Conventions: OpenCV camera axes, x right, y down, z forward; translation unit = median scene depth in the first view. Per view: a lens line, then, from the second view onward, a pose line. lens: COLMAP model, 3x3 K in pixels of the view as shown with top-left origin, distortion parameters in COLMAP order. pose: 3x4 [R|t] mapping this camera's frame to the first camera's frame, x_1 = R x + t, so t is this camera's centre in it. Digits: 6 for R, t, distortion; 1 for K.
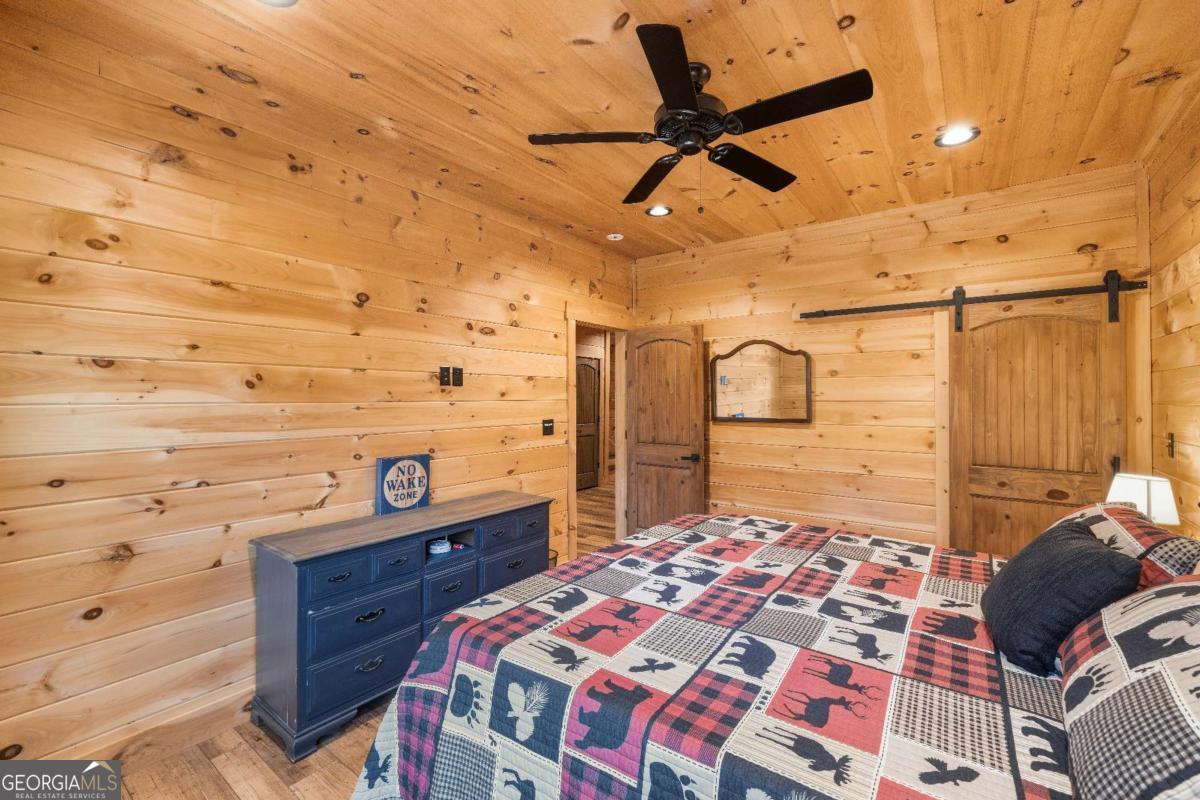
lens RADIAL K [[507.1, 0, 597.8], [0, 507.1, 397.1], [0, 0, 1]] dist [0.001234, 0.000019]
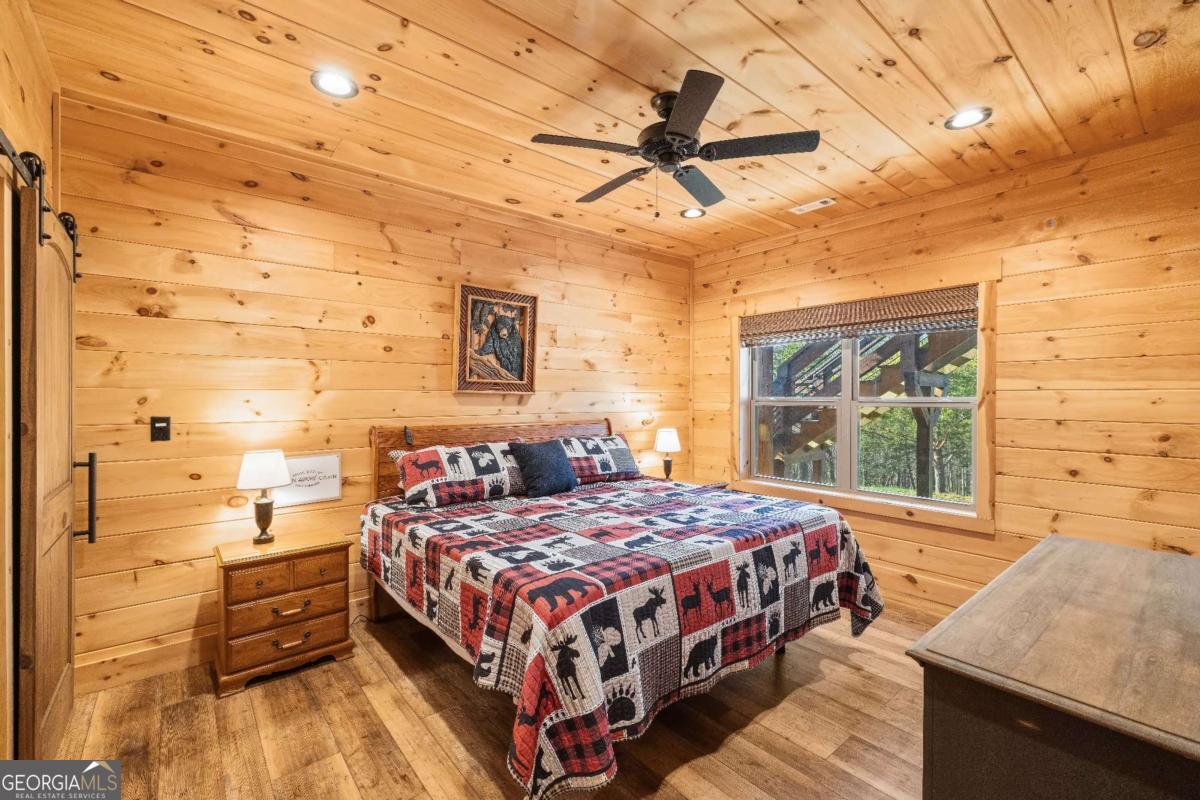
lens RADIAL K [[507.1, 0, 604.5], [0, 507.1, 398.7], [0, 0, 1]] dist [0.001234, 0.000019]
pose [[-0.970629, 0.002742, 0.240567, 0.030235], [0.003399, 0.999992, 0.002316, 0.056022], [-0.240559, 0.003066, -0.970630, 2.223432]]
